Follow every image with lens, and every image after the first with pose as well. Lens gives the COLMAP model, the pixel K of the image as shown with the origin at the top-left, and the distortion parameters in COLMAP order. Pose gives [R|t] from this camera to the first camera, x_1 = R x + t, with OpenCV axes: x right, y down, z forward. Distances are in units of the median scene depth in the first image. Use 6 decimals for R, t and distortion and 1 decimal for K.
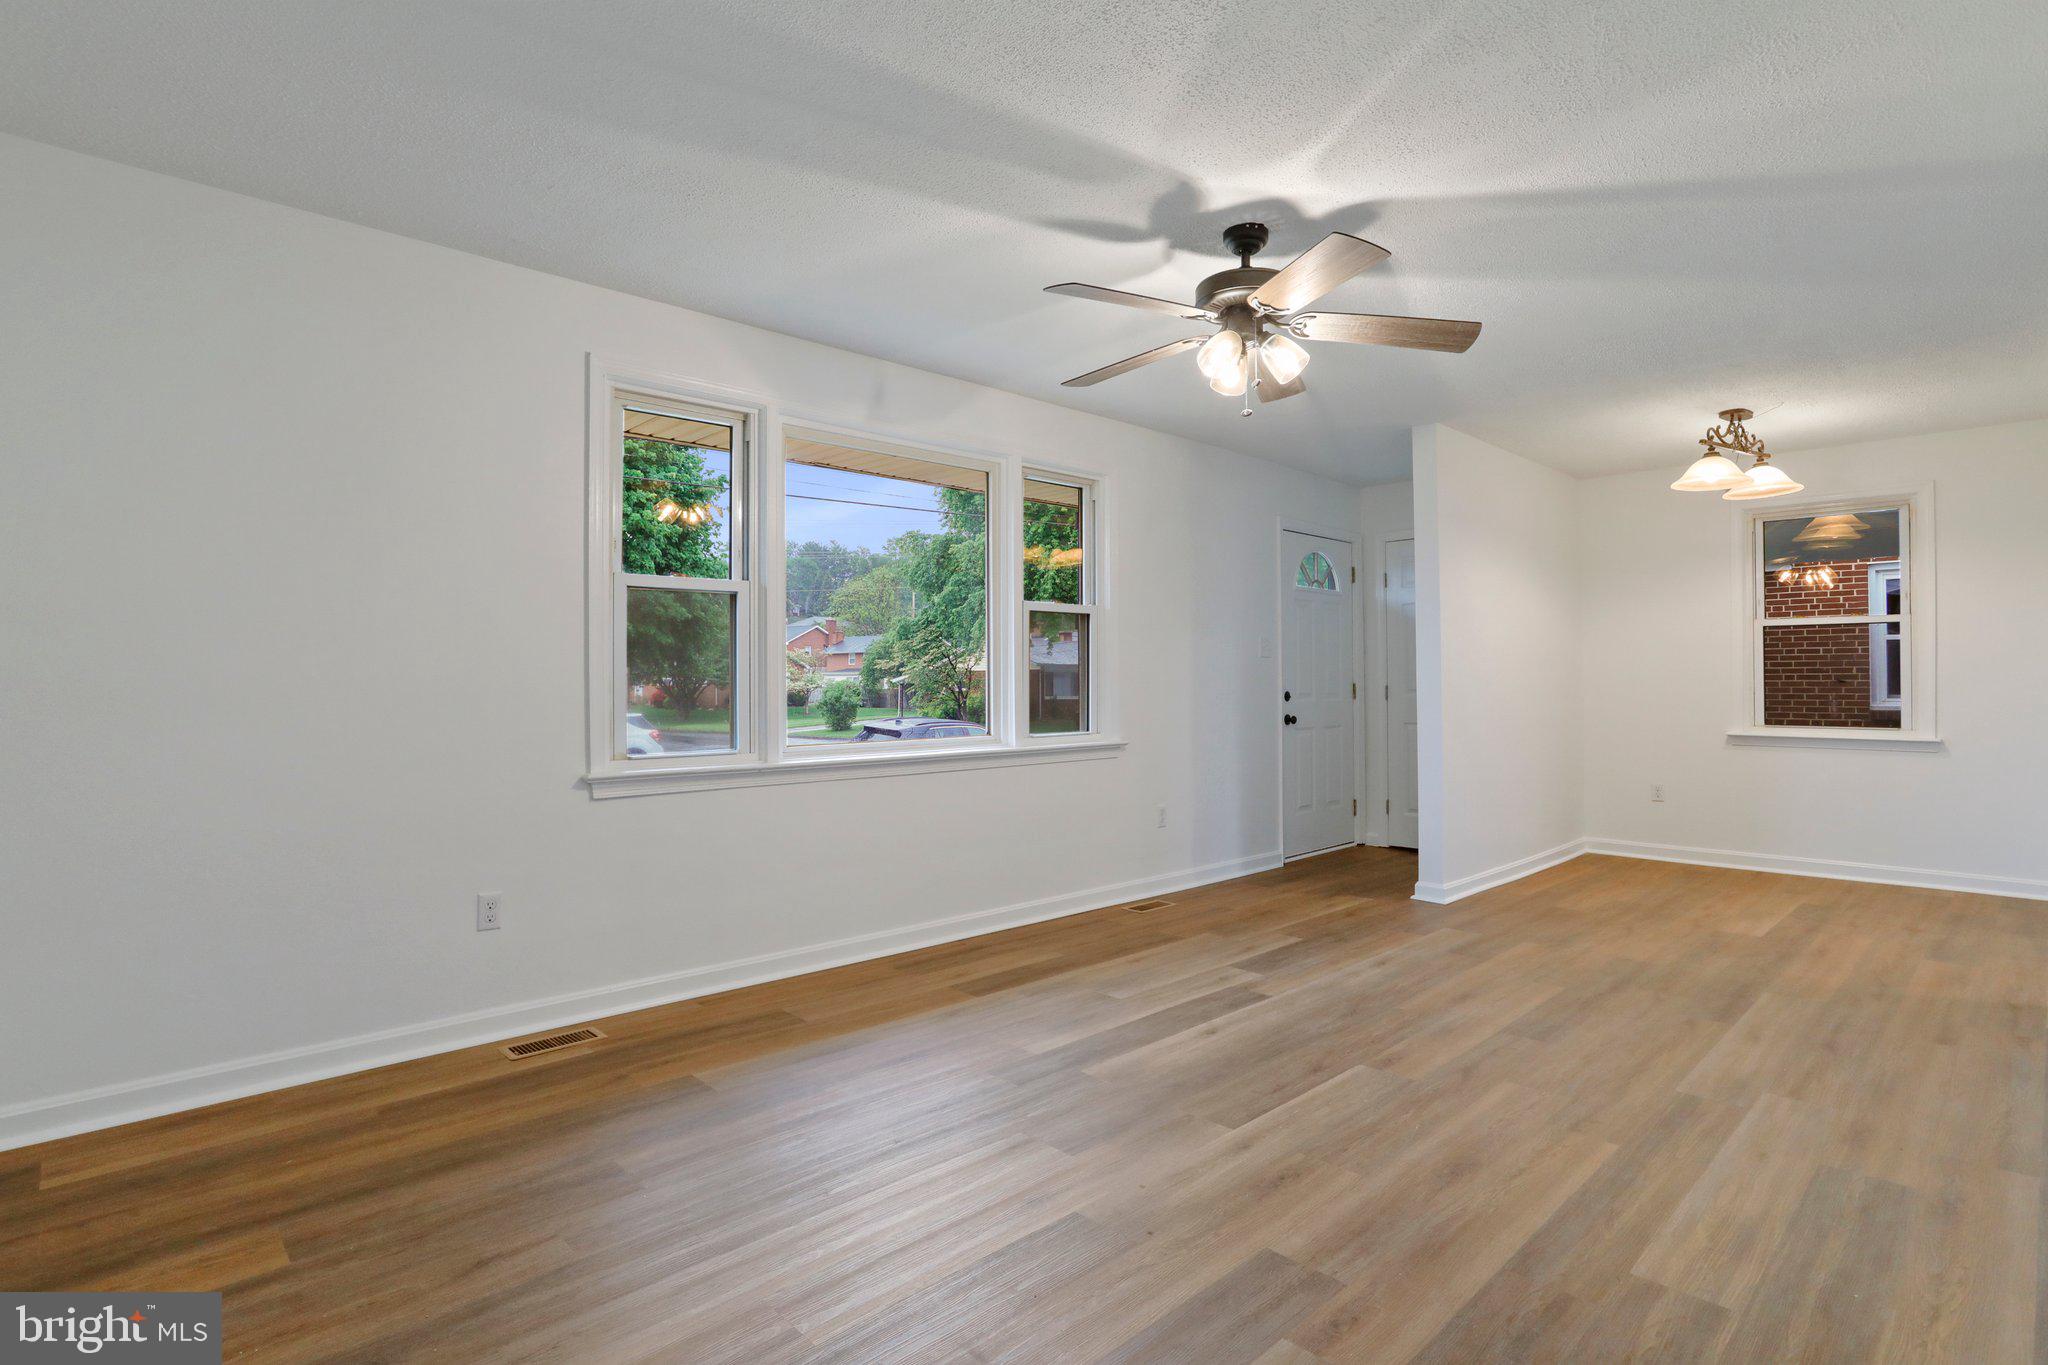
lens RADIAL K [[1017.4, 0, 1024.0], [0, 1017.4, 682.5], [0, 0, 1]] dist [-0.046755, 0.026053]
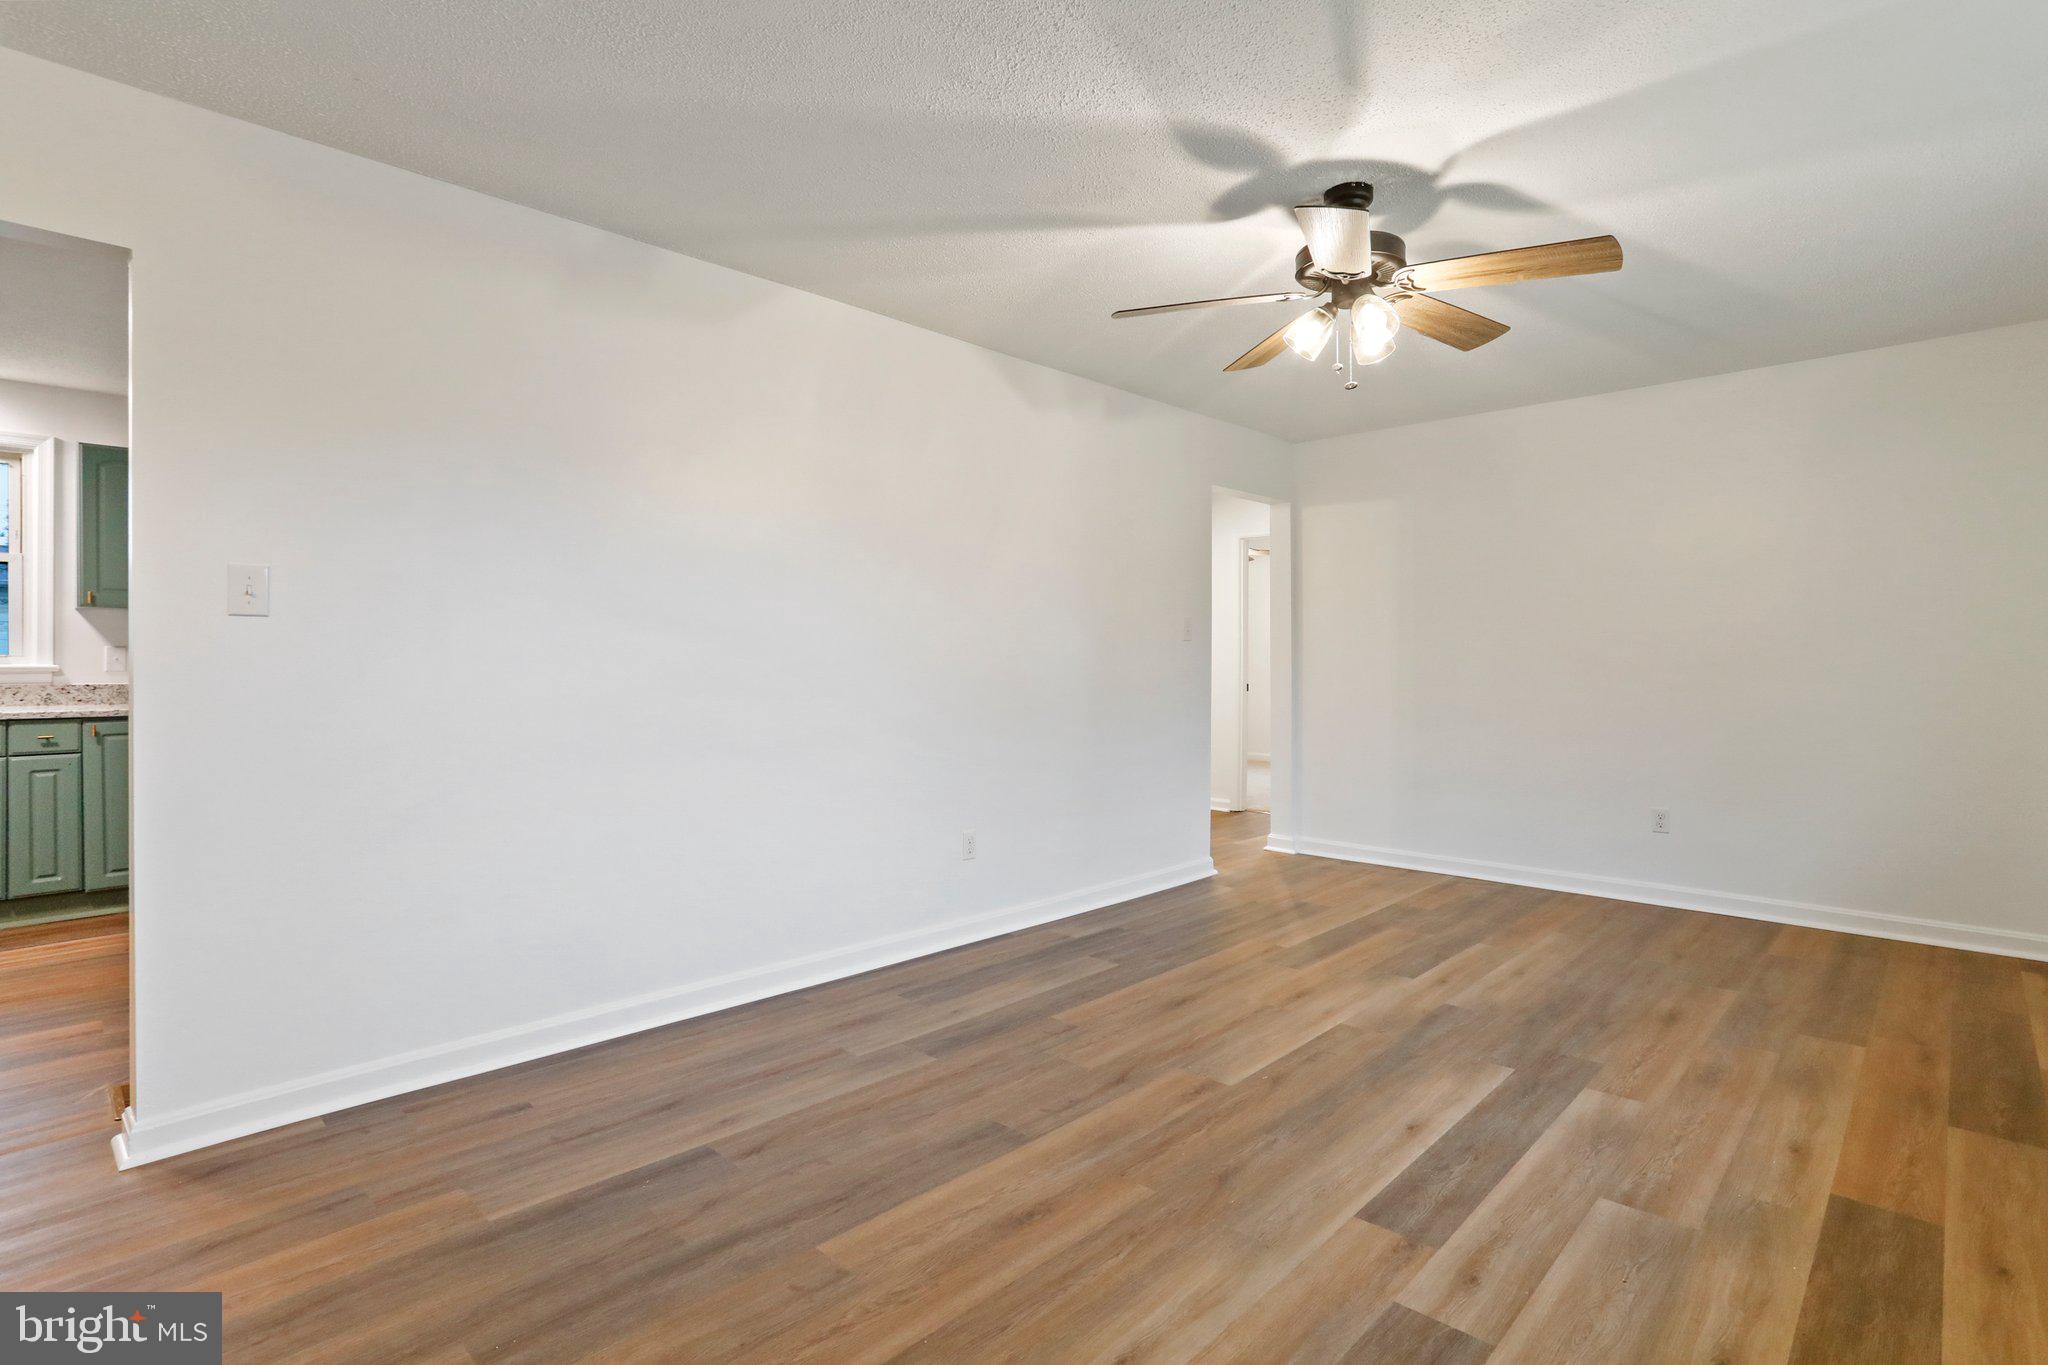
lens RADIAL K [[997.8, 0, 1013.9], [0, 997.8, 669.3], [0, 0, 1]] dist [-0.055975, 0.030760]
pose [[-0.999538, 0.001102, -0.030372, 0.483261], [0.000883, 0.999973, 0.007240, -0.008500], [0.030379, 0.007209, -0.999512, 1.637353]]
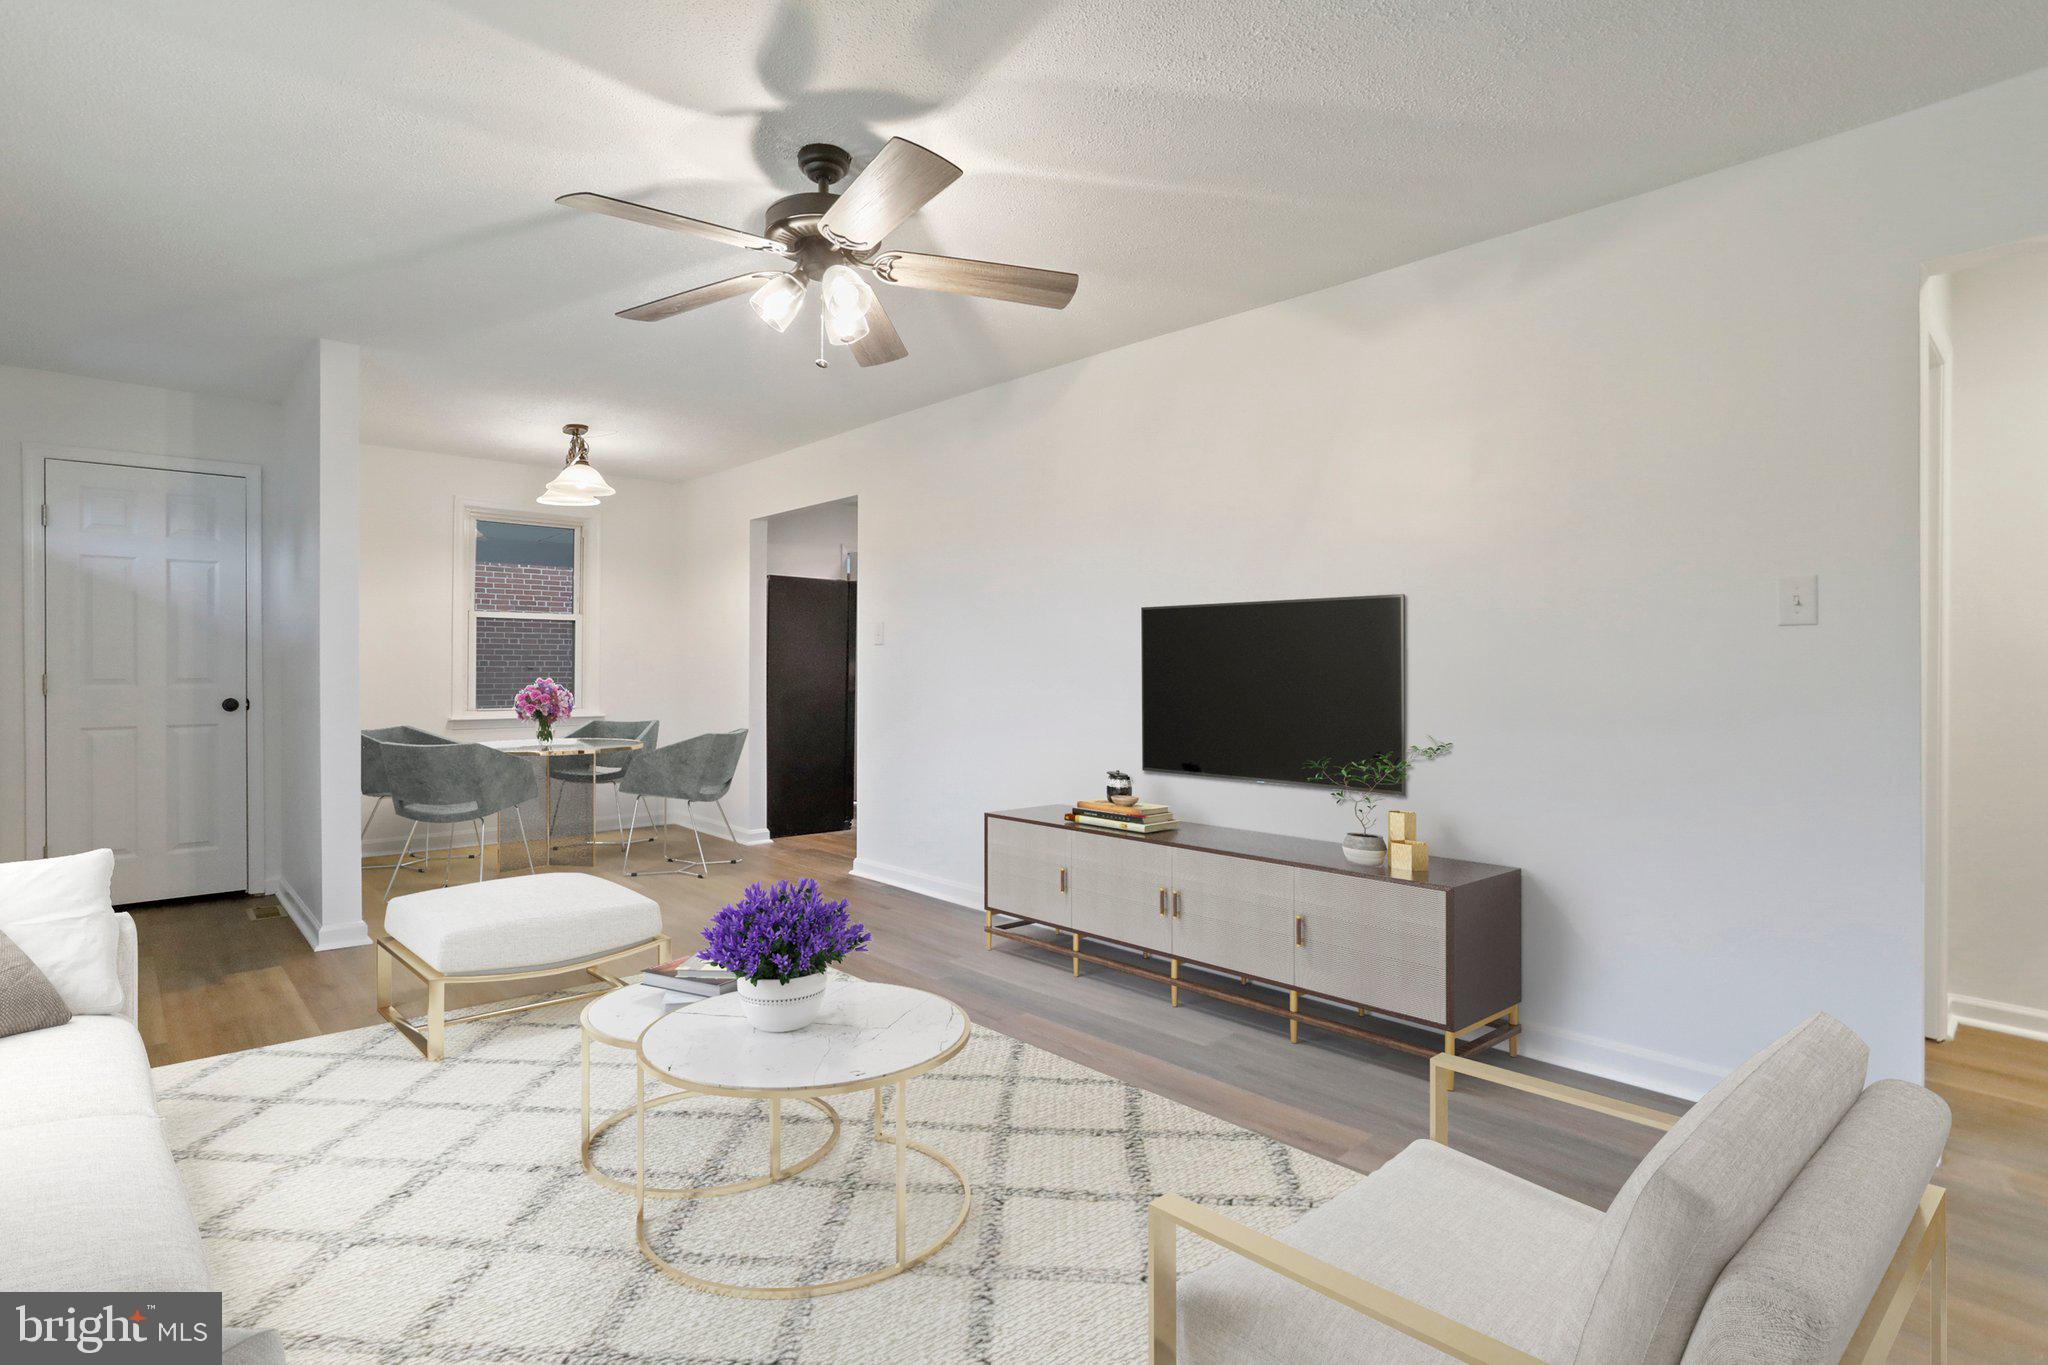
lens RADIAL K [[997.8, 0, 1013.9], [0, 997.8, 669.3], [0, 0, 1]] dist [-0.055975, 0.030760]
pose [[0.016196, 0.001197, 0.999868, -0.534615], [-0.003544, 0.999993, -0.001140, -0.002408], [-0.999863, -0.003525, 0.016200, 0.701868]]
